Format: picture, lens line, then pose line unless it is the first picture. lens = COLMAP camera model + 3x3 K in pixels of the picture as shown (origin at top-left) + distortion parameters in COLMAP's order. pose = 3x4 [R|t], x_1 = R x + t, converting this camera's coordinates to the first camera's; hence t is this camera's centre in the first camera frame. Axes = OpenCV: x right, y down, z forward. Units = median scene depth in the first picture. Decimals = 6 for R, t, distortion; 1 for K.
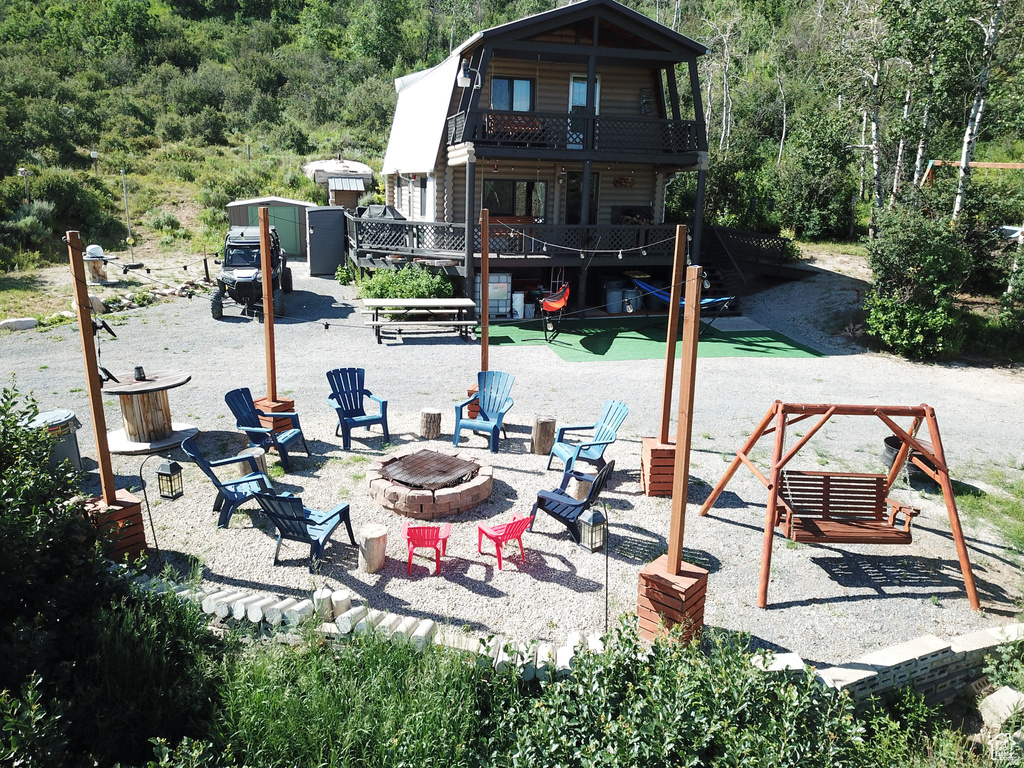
lens RADIAL K [[773.9, 0, 502.4], [0, 773.9, 384.9], [0, 0, 1]] dist [0.001341, 0.001804]
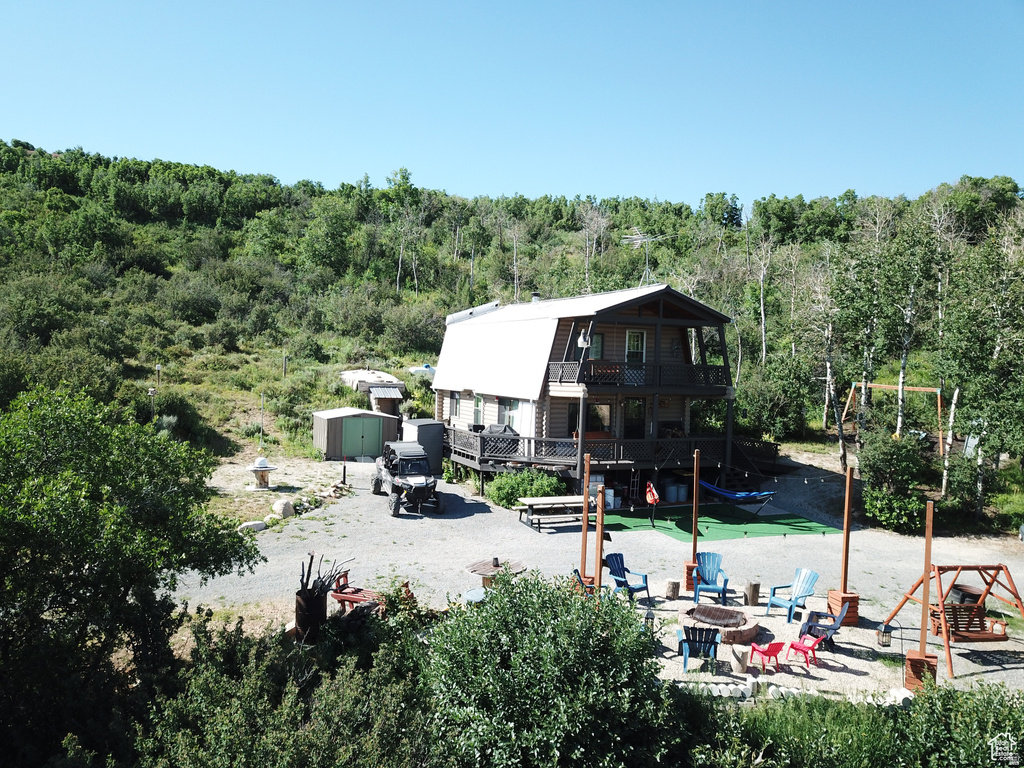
lens RADIAL K [[761.4, 0, 512.0], [0, 761.4, 384.0], [0, 0, 1]] dist [0.016759, -0.006317]
pose [[0.985868, 0.000552, 0.167525, -0.361221], [0.037076, 0.974479, -0.221396, -0.012263], [-0.163372, 0.224478, 0.960687, -0.270093]]
